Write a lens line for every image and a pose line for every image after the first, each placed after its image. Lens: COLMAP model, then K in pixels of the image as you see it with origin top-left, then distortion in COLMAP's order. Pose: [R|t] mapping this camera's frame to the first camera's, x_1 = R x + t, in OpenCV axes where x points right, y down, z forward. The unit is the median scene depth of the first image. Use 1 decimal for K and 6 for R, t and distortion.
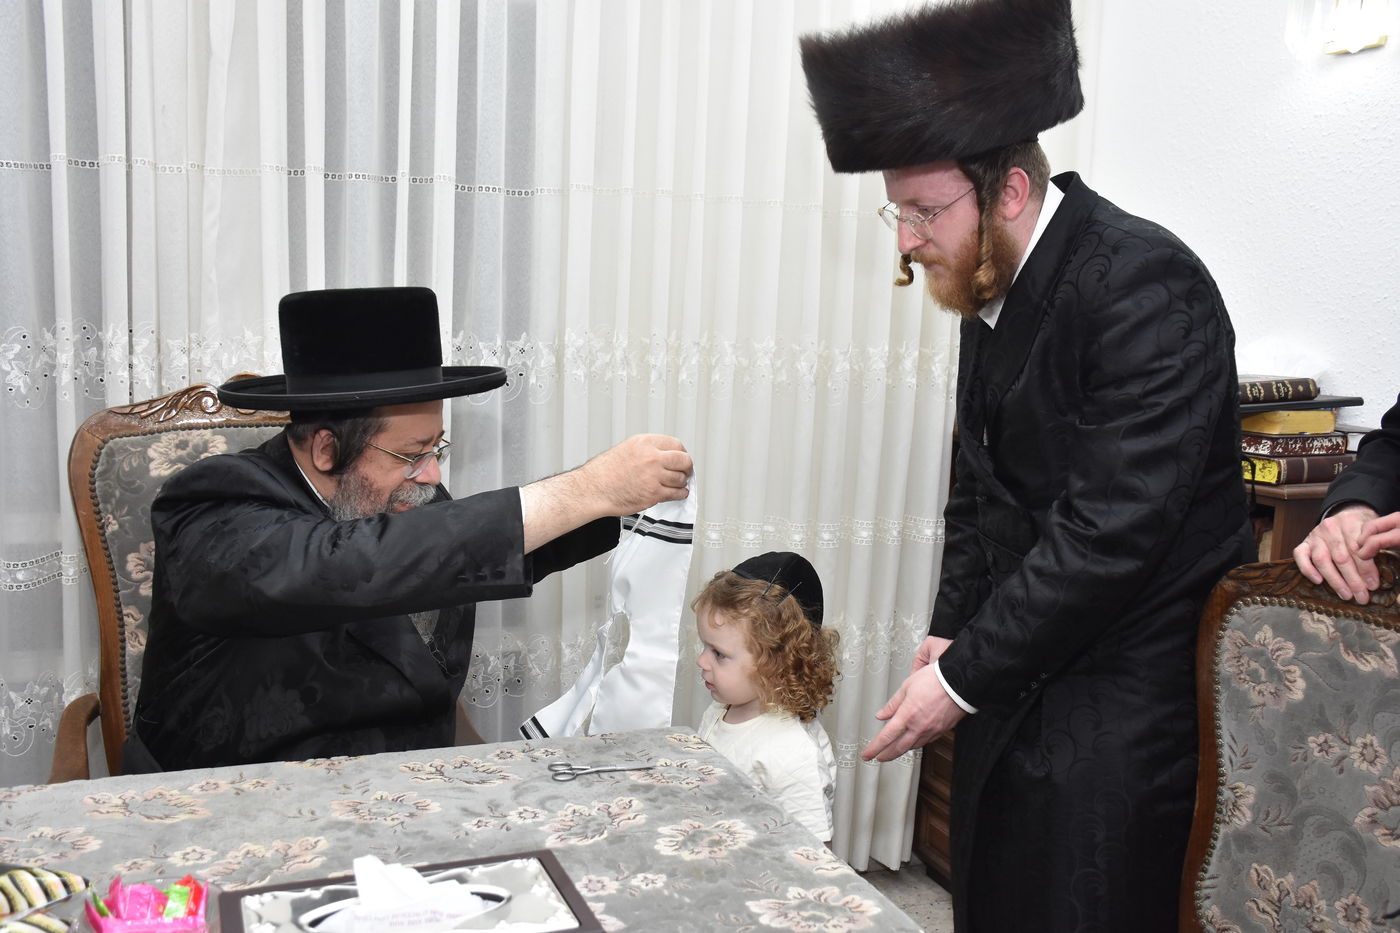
lens RADIAL K [[1255.7, 0, 693.0], [0, 1255.7, 471.0], [0, 0, 1]] dist [-0.082825, 0.102298]
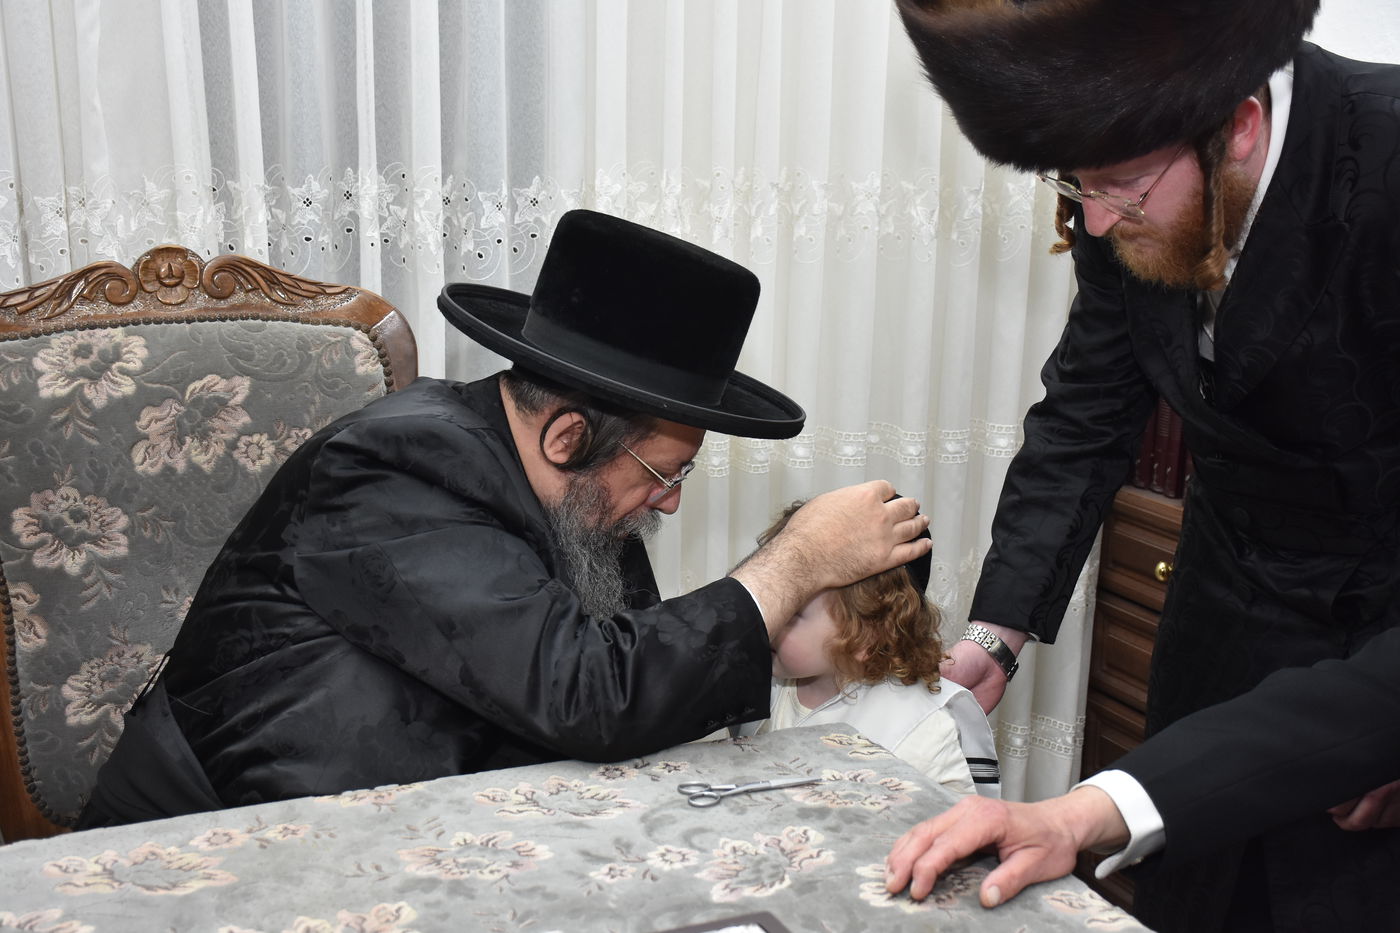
lens RADIAL K [[1735.8, 0, 697.1], [0, 1735.8, 471.0], [0, 0, 1]] dist [0.112077, 0.000000]
pose [[0.999278, -0.029886, 0.023464, -0.092252], [0.028122, 0.996994, 0.072194, -0.015774], [-0.025551, -0.071482, 0.997115, -0.003010]]
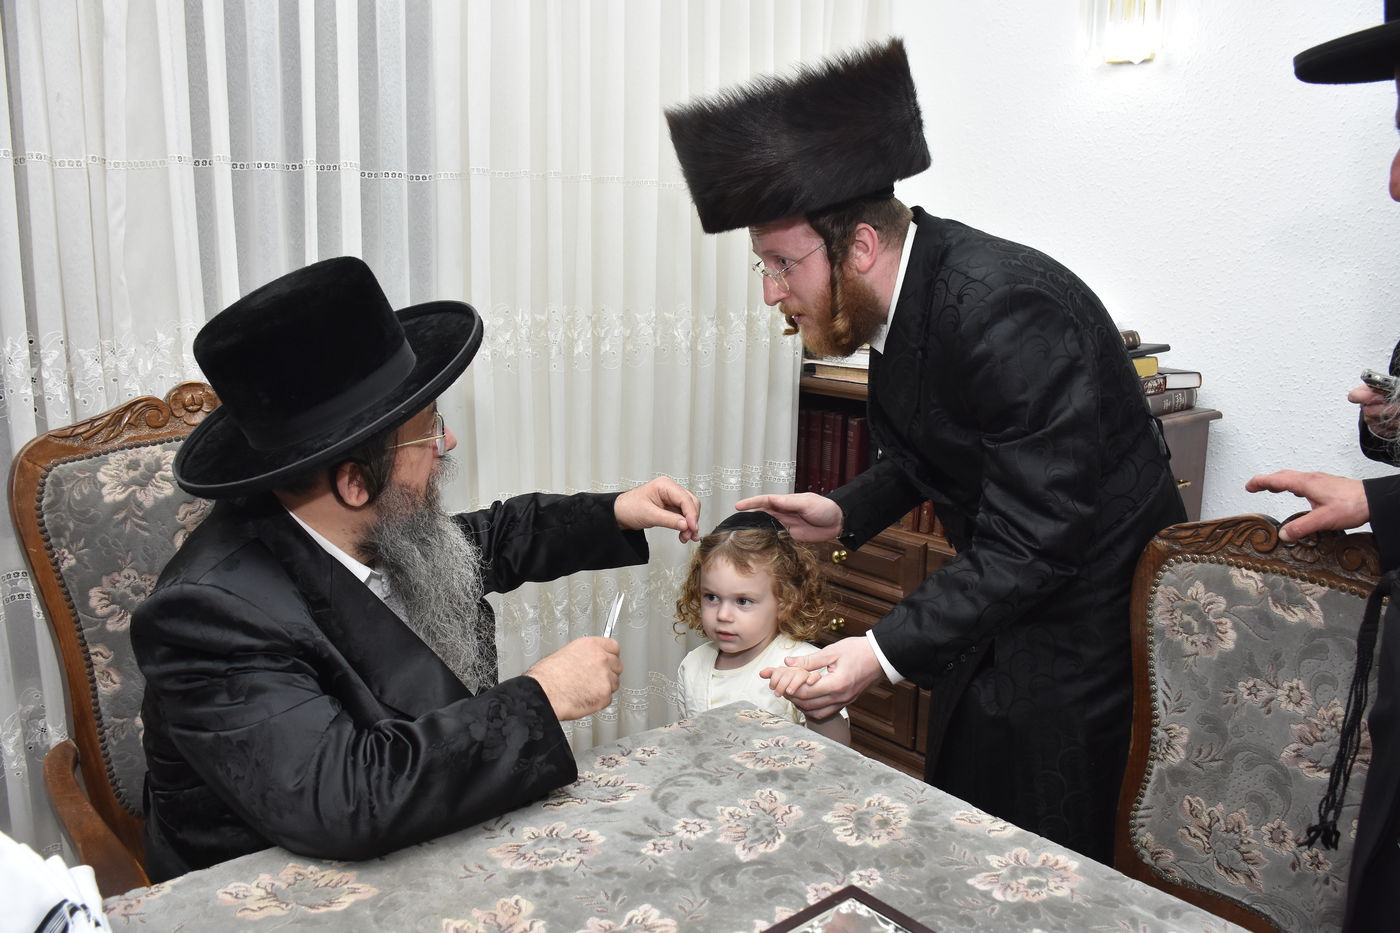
lens RADIAL K [[1076.7, 0, 707.2], [0, 1076.7, 469.6], [0, 0, 1]] dist [-0.122637, 0.033813]
pose [[0.952396, -0.085861, 0.292523, -0.234733], [0.065589, 0.994759, 0.078436, -0.051143], [-0.297724, -0.055516, 0.953036, 0.136727]]
